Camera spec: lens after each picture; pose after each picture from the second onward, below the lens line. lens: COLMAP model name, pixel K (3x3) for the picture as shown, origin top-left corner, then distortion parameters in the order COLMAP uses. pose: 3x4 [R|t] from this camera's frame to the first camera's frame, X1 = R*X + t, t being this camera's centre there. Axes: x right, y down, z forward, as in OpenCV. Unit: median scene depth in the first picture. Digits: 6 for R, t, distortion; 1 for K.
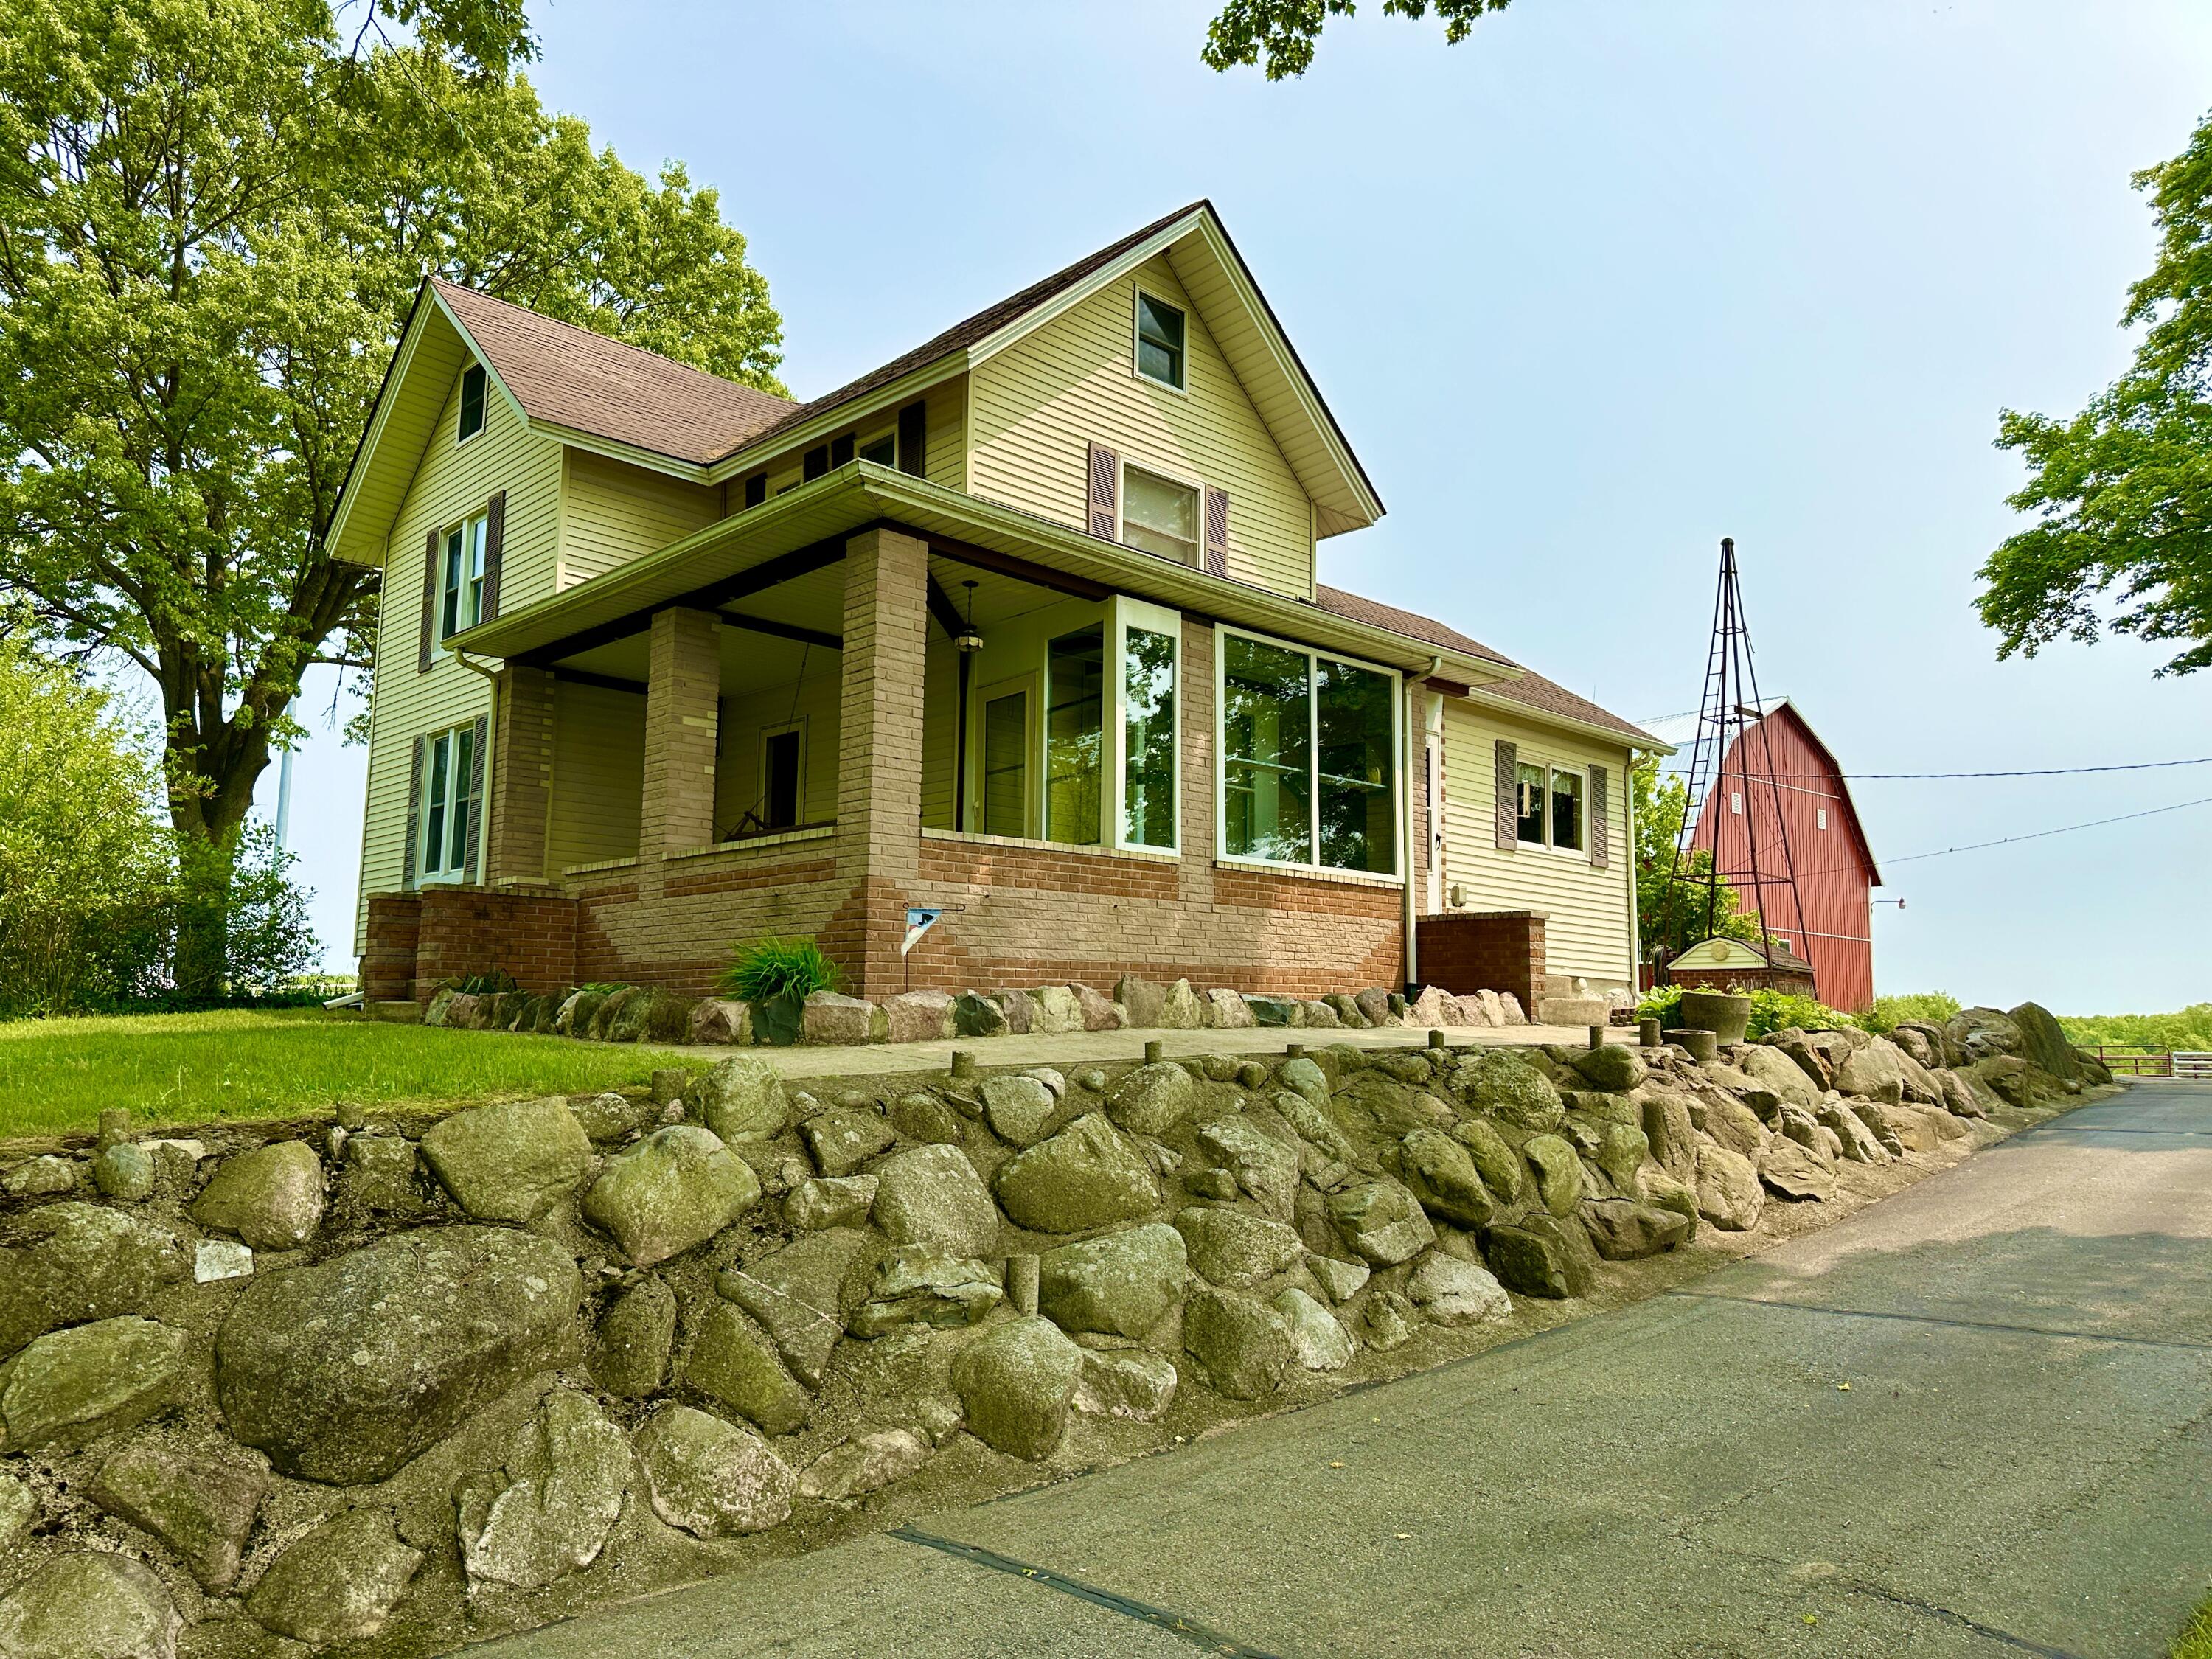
lens RADIAL K [[1582.1, 0, 1106.0], [0, 1582.1, 829.5], [0, 0, 1]] dist [0.079550, -0.095983]
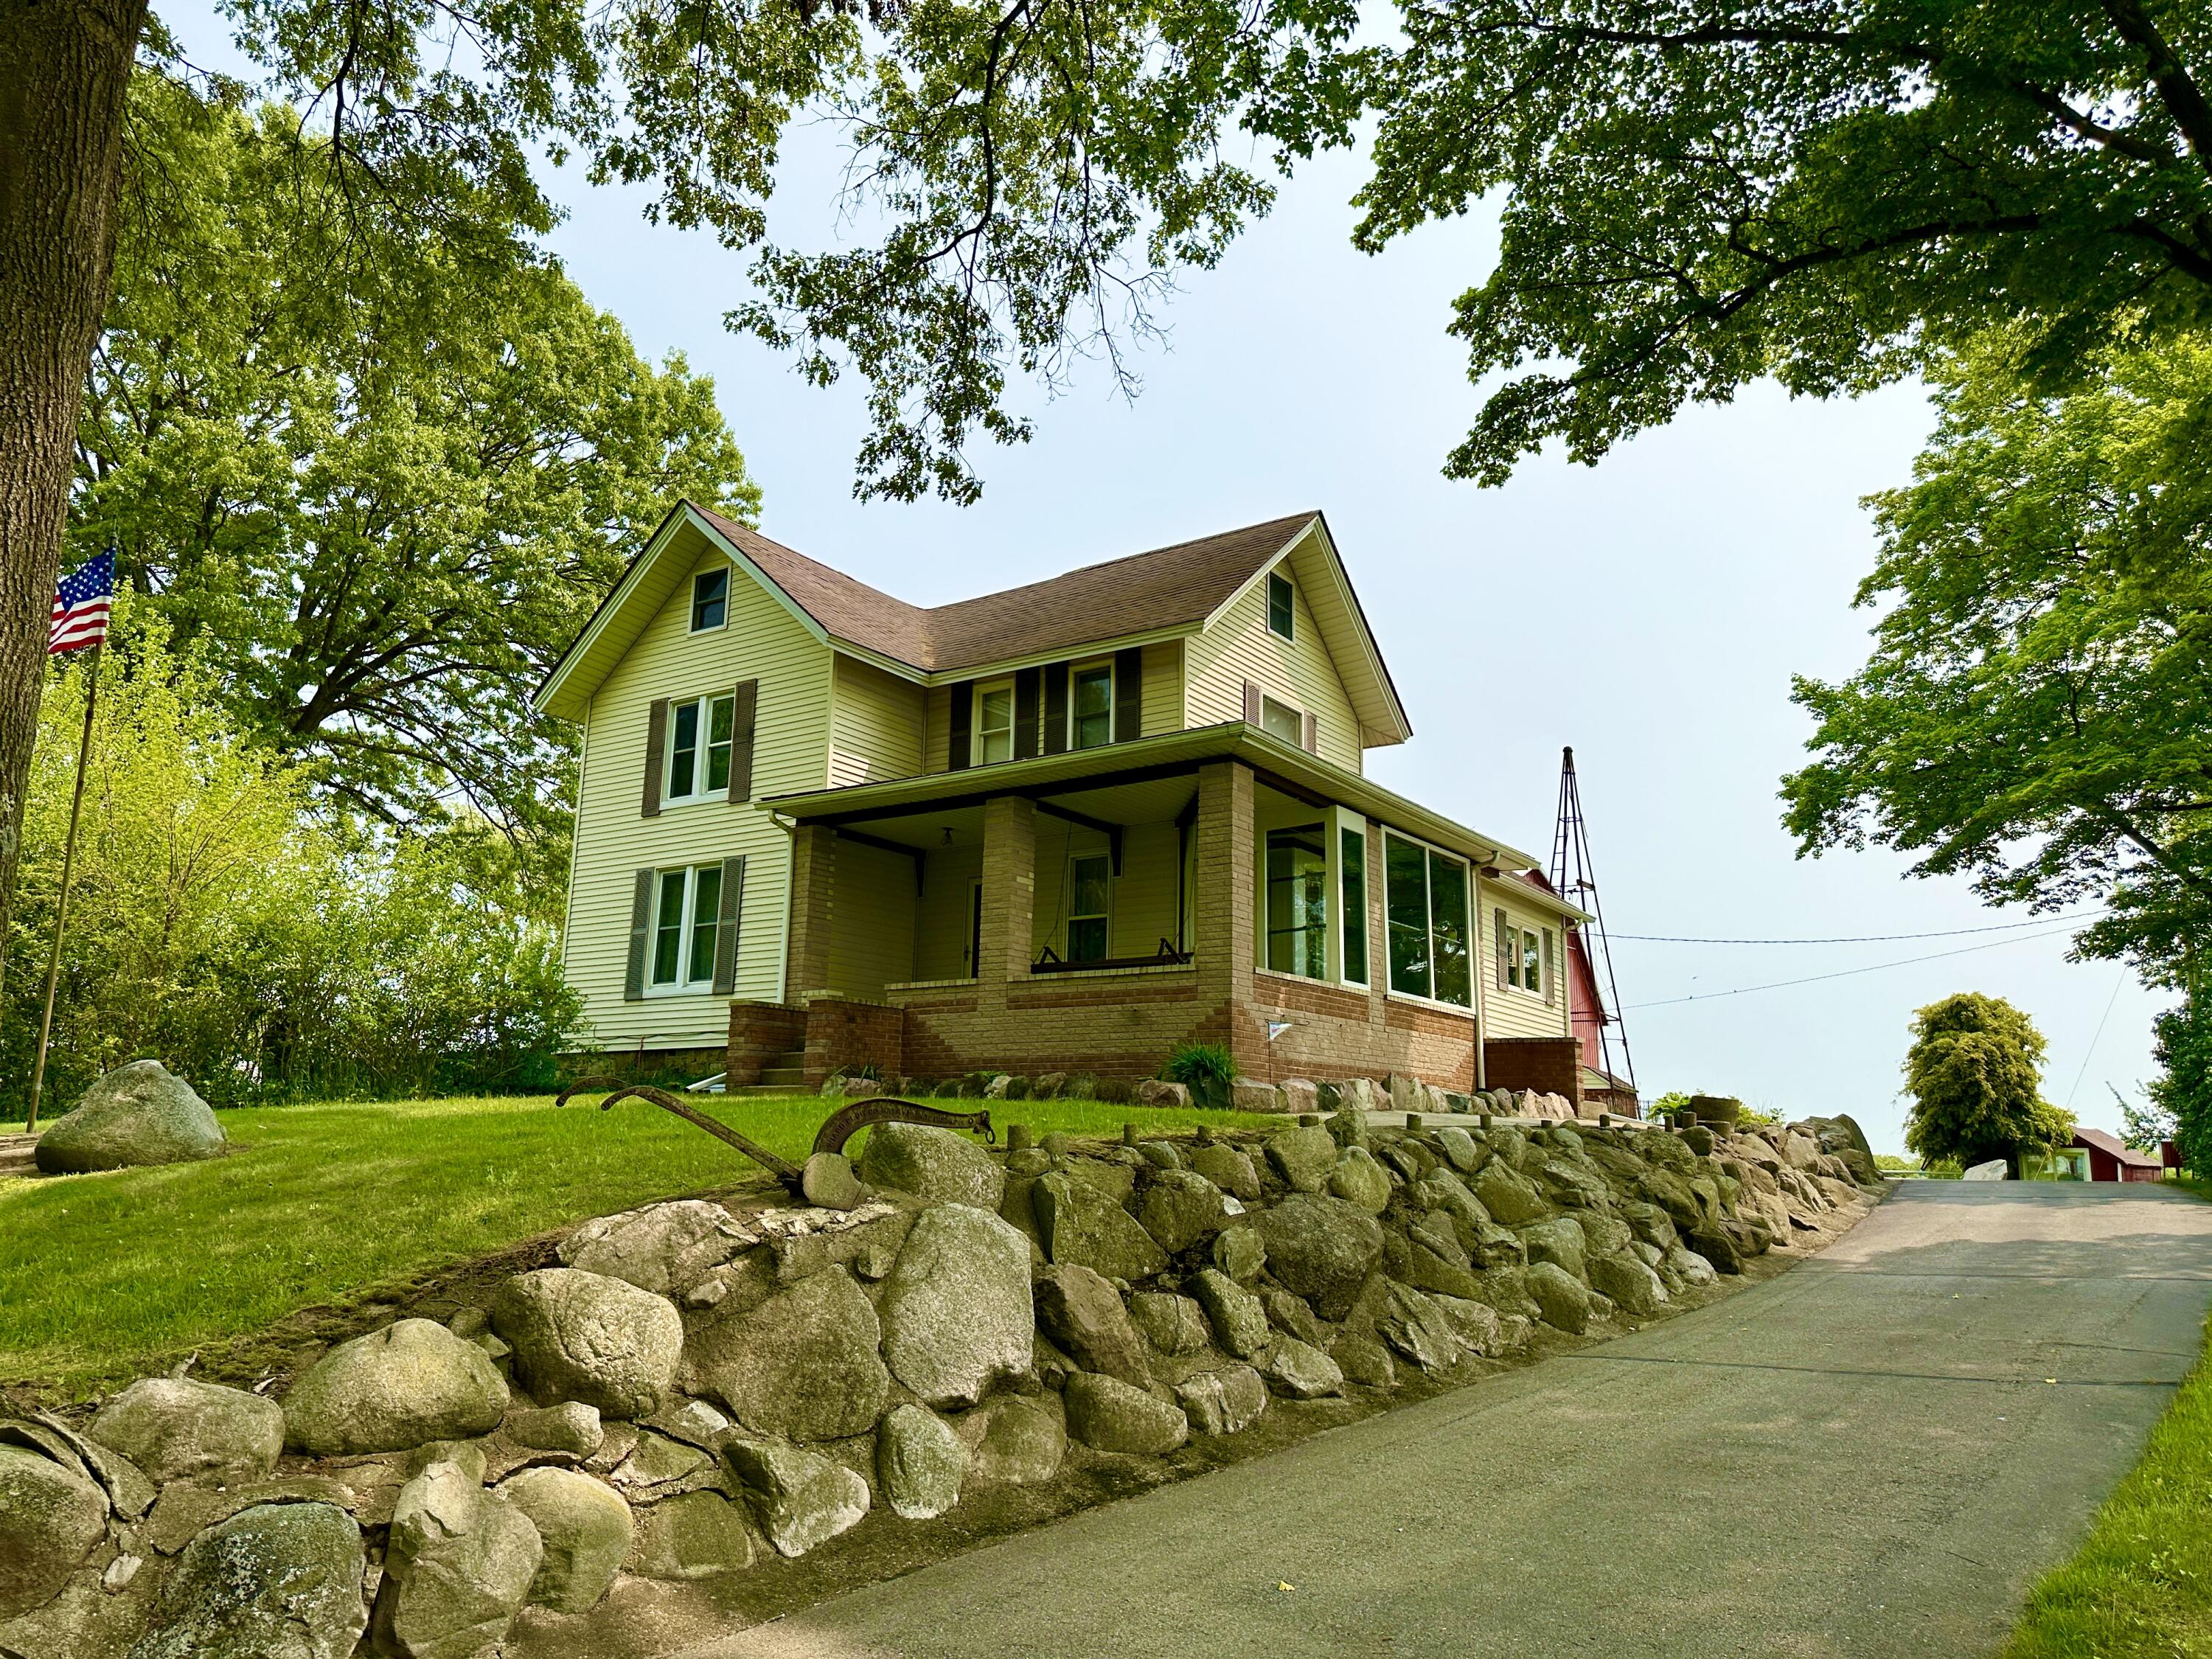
lens RADIAL K [[1558.6, 0, 1128.3], [0, 1558.6, 806.1], [0, 0, 1]] dist [0.183040, -0.422786]
pose [[0.979806, 0.051285, 0.193260, -0.345344], [-0.032998, 0.994768, -0.096681, -0.003514], [-0.197207, 0.088351, 0.976373, -0.264228]]
